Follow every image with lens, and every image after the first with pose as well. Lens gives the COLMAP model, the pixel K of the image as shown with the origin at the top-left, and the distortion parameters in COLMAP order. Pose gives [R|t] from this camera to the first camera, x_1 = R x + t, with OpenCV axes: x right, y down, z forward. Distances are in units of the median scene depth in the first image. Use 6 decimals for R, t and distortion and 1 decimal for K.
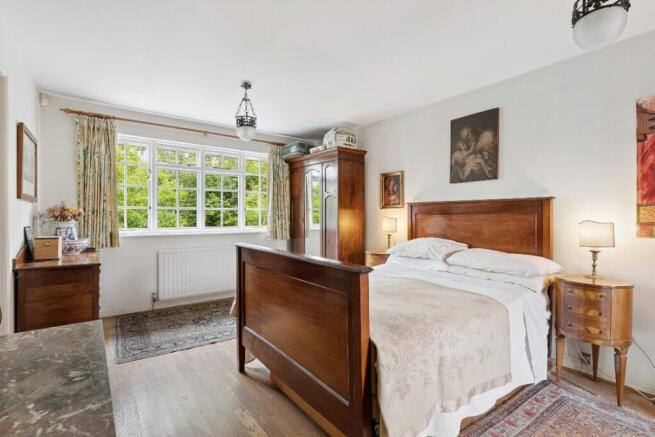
lens RADIAL K [[315.9, 0, 327.5], [0, 315.9, 217.1], [0, 0, 1]] dist [0.001772, 0.000319]
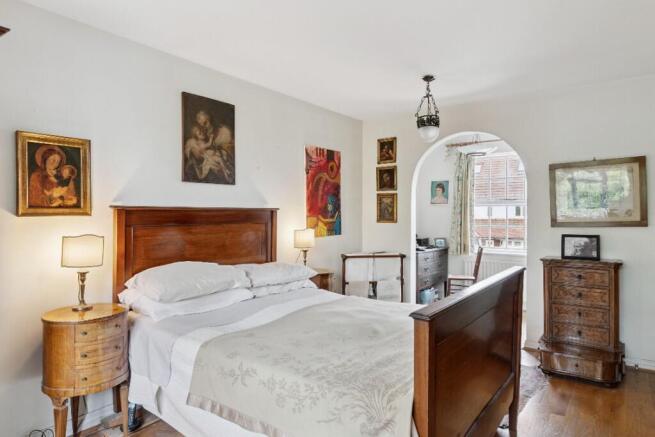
lens RADIAL K [[408.8, 0, 327.5], [0, 408.8, 215.2], [0, 0, 1]] dist [-0.001893, 0.000031]
pose [[-0.294240, -0.004603, 0.955720, -0.606501], [0.004942, 0.999968, 0.006337, -0.038233], [-0.955719, 0.006587, -0.294208, 1.020083]]
